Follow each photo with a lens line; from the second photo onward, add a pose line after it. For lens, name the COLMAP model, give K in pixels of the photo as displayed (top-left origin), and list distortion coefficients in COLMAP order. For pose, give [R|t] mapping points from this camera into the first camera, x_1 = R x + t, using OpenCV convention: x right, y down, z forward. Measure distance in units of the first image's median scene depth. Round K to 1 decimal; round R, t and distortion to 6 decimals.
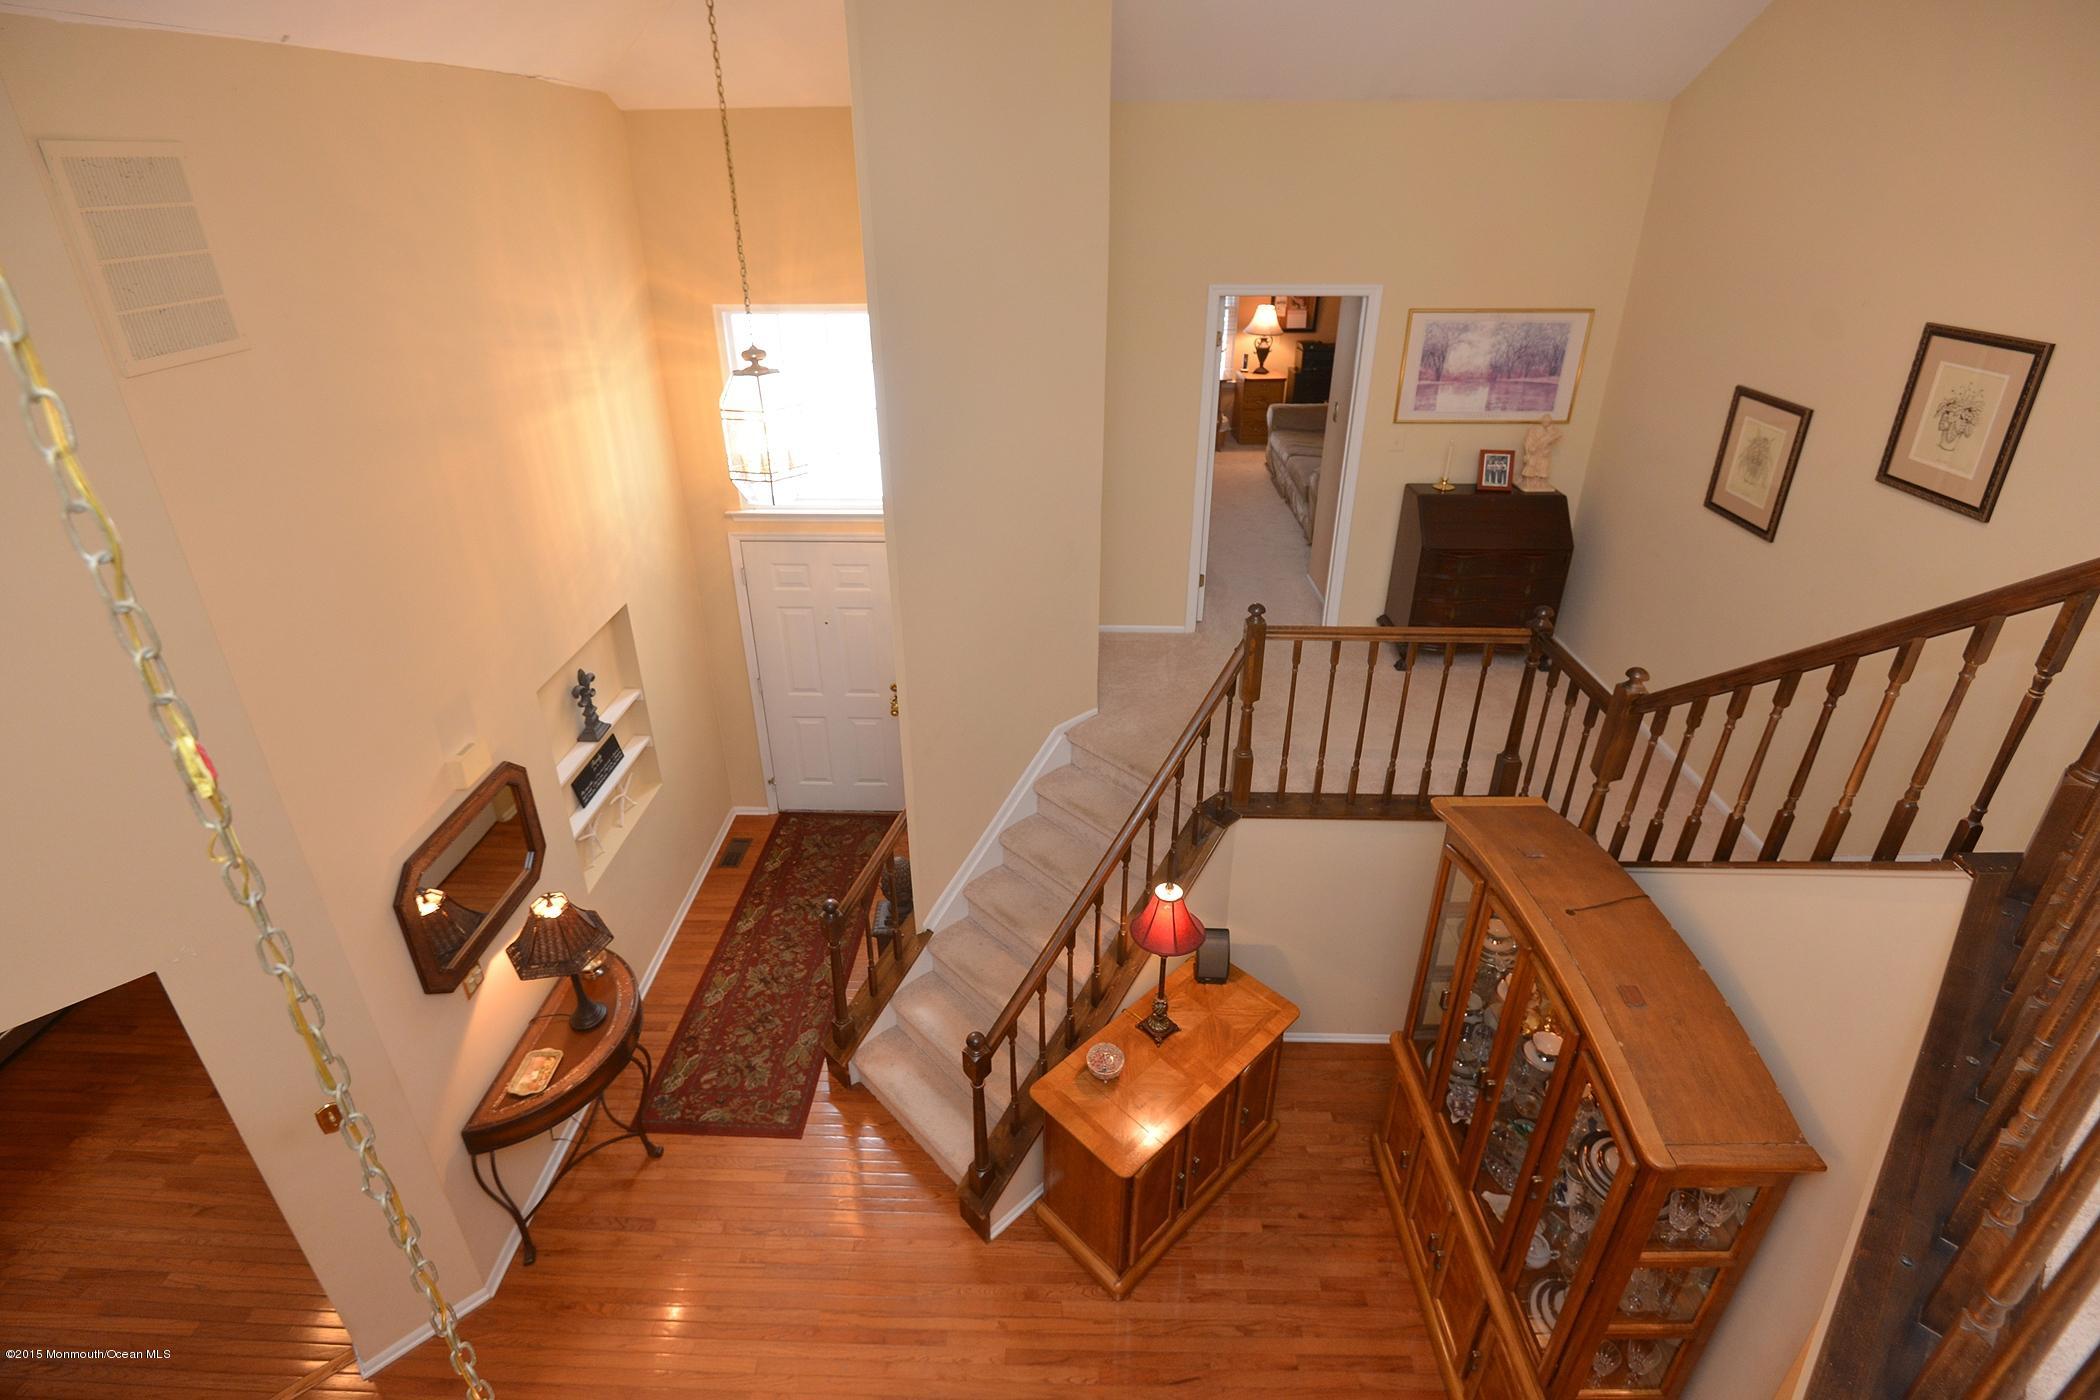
lens RADIAL K [[944.8, 0, 1004.7], [0, 944.8, 654.1], [0, 0, 1]] dist [0.000564, -0.010472]
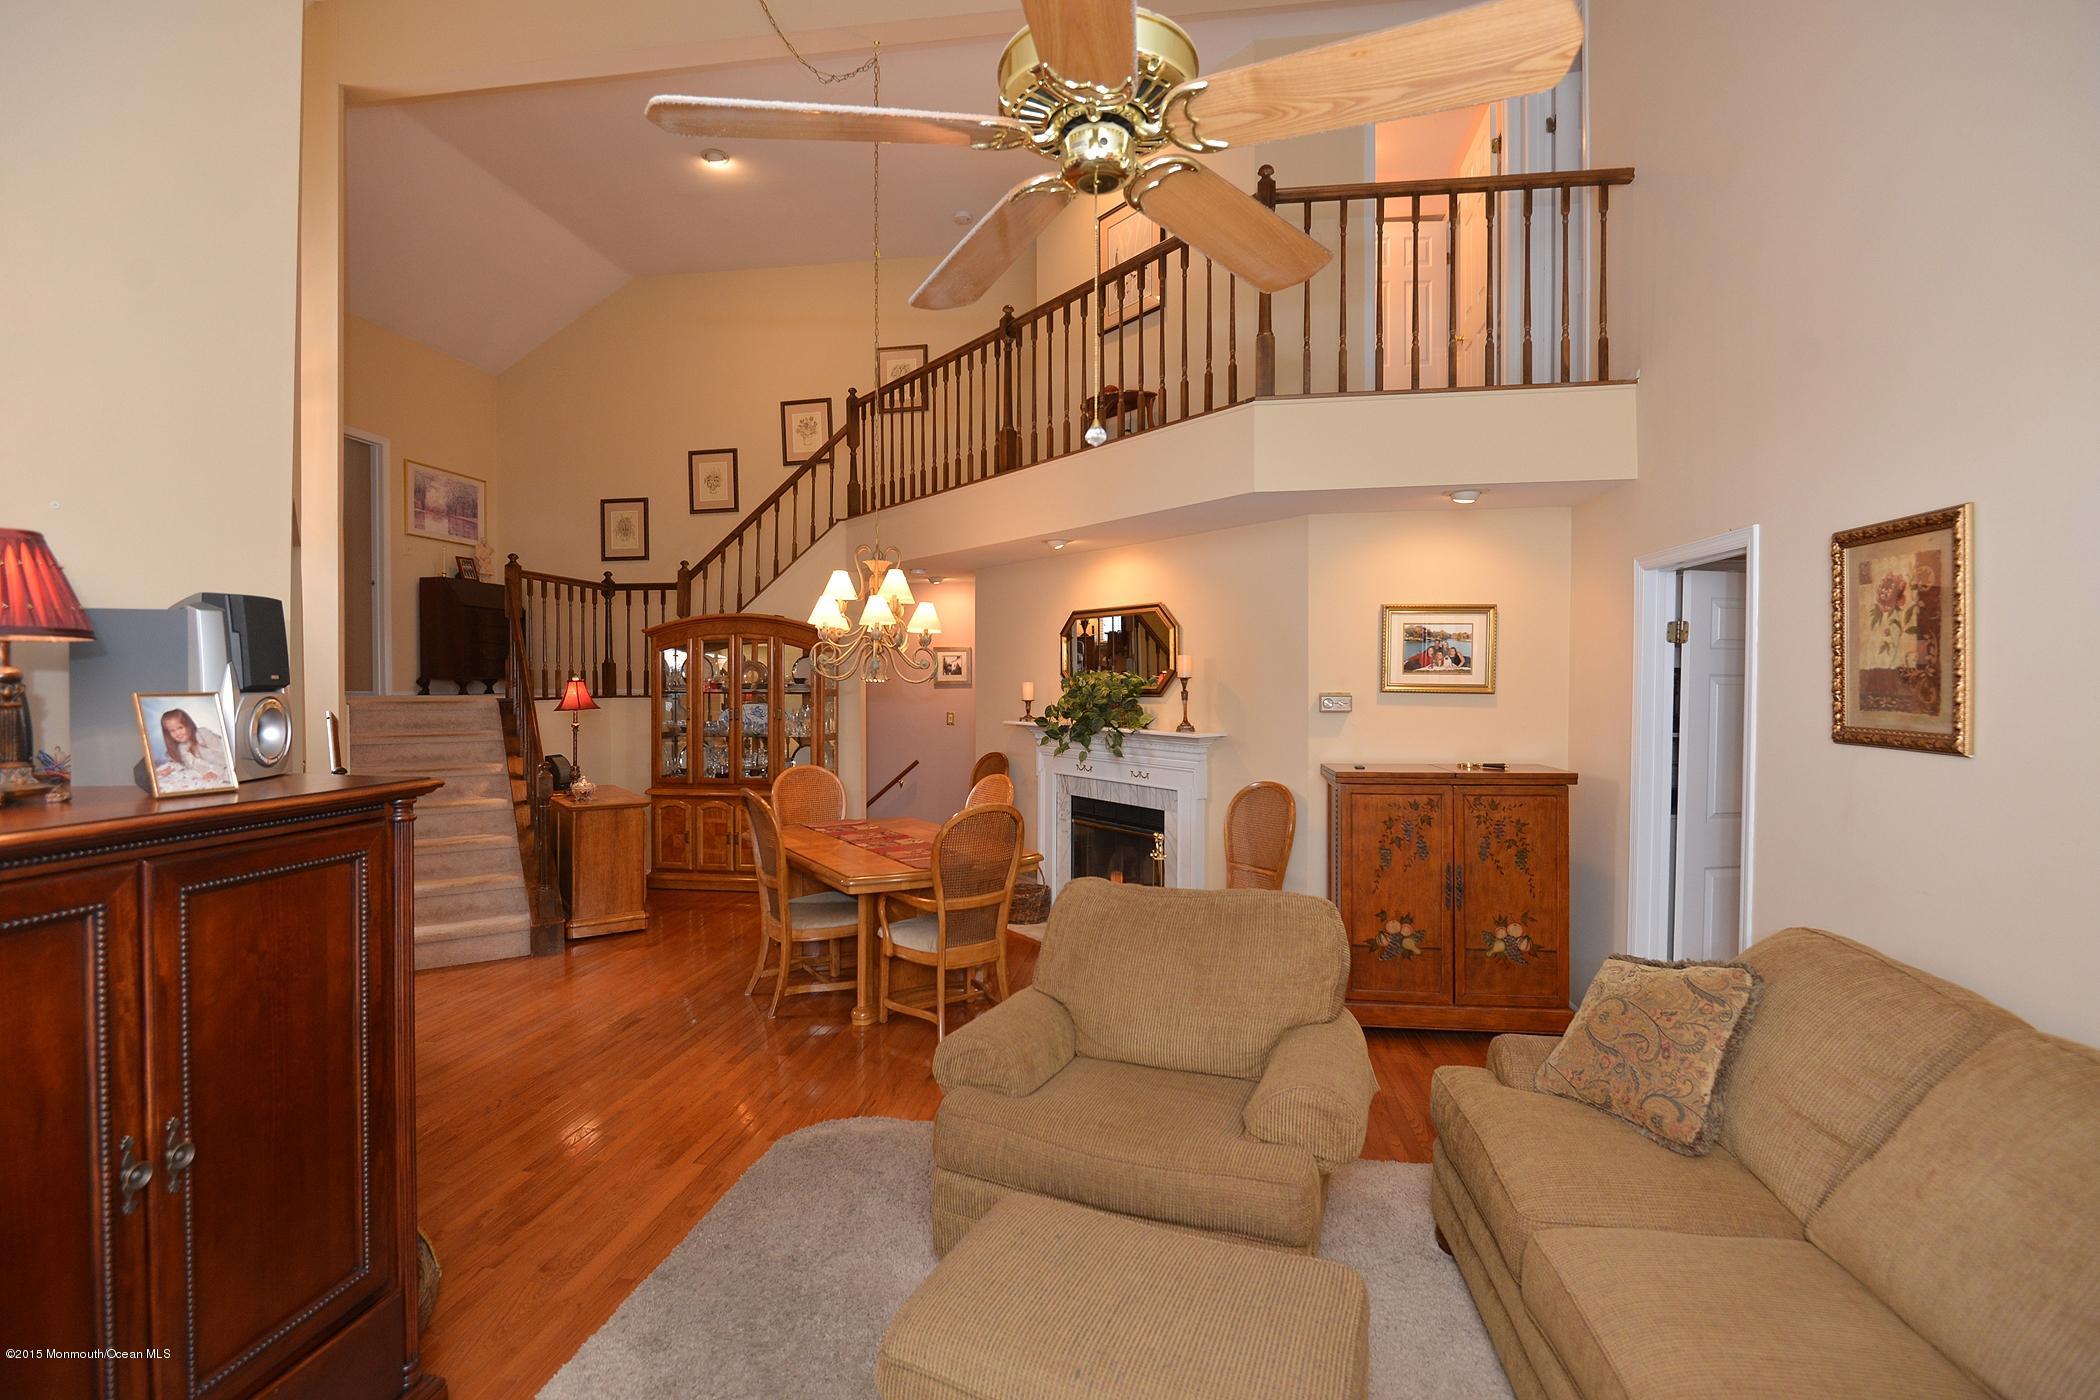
lens RADIAL K [[944.3, 0, 943.0], [0, 944.3, 690.8], [0, 0, 1]] dist [0.000101, -0.000311]
pose [[0.212845, -0.032957, 0.976530, -0.924311], [0.413317, 0.908646, -0.059421, 0.444214], [-0.885362, 0.416264, 0.207023, 0.053241]]
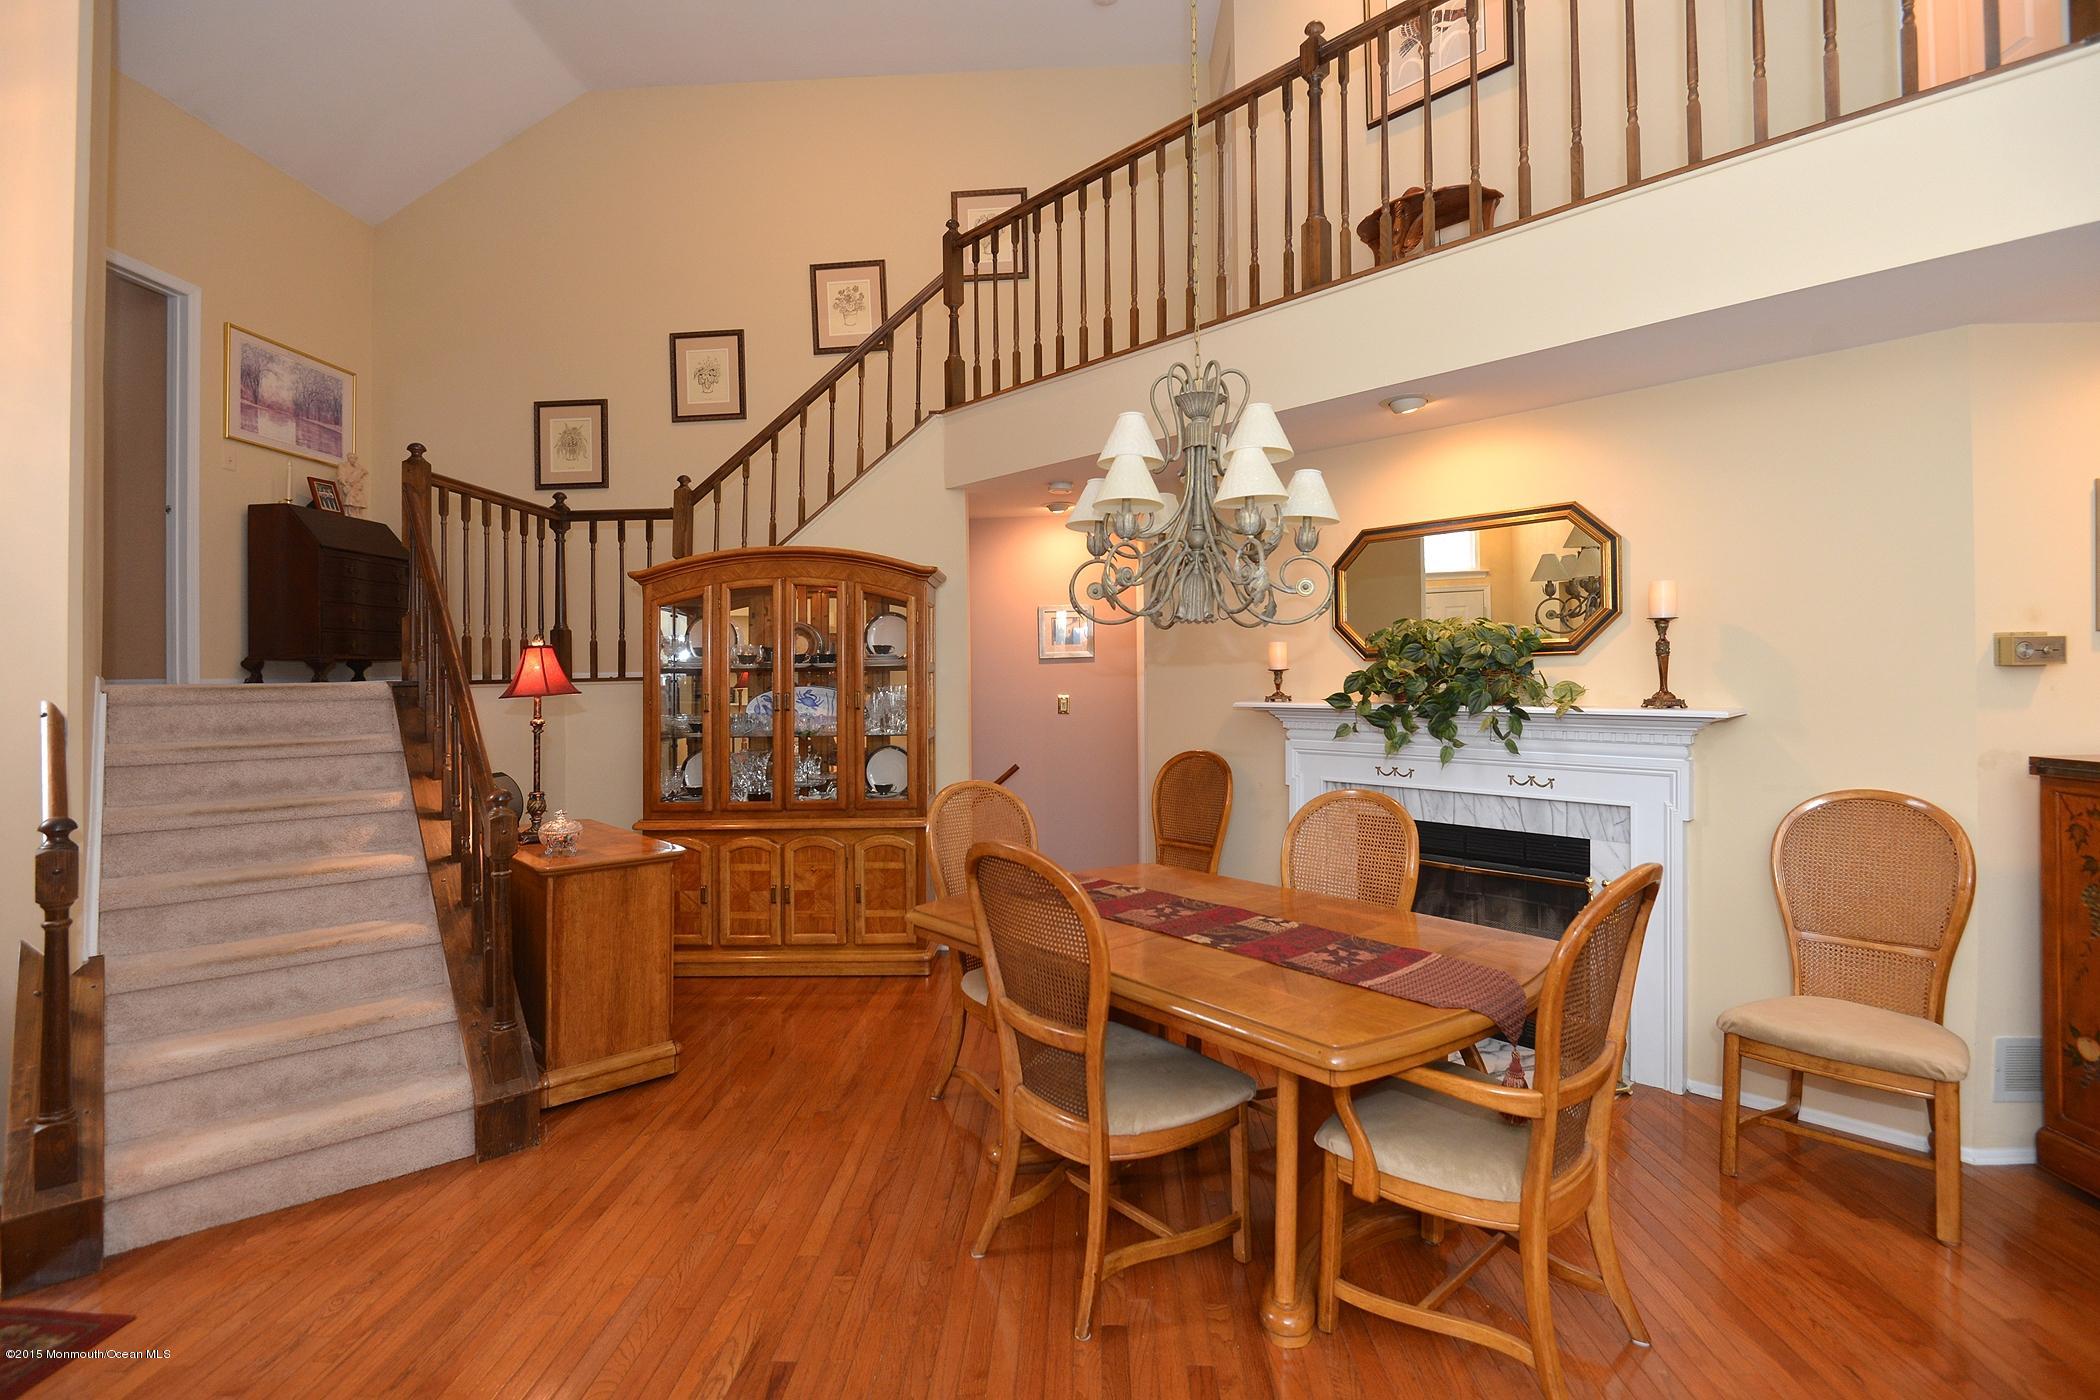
lens RADIAL K [[972.2, 0, 1010.2], [0, 972.2, 656.6], [0, 0, 1]] dist [-0.002714, -0.010024]
pose [[0.052520, -0.005754, 0.998603, -0.569287], [0.431159, 0.902107, -0.017478, 0.342939], [-0.900746, 0.431474, 0.049860, 0.349043]]
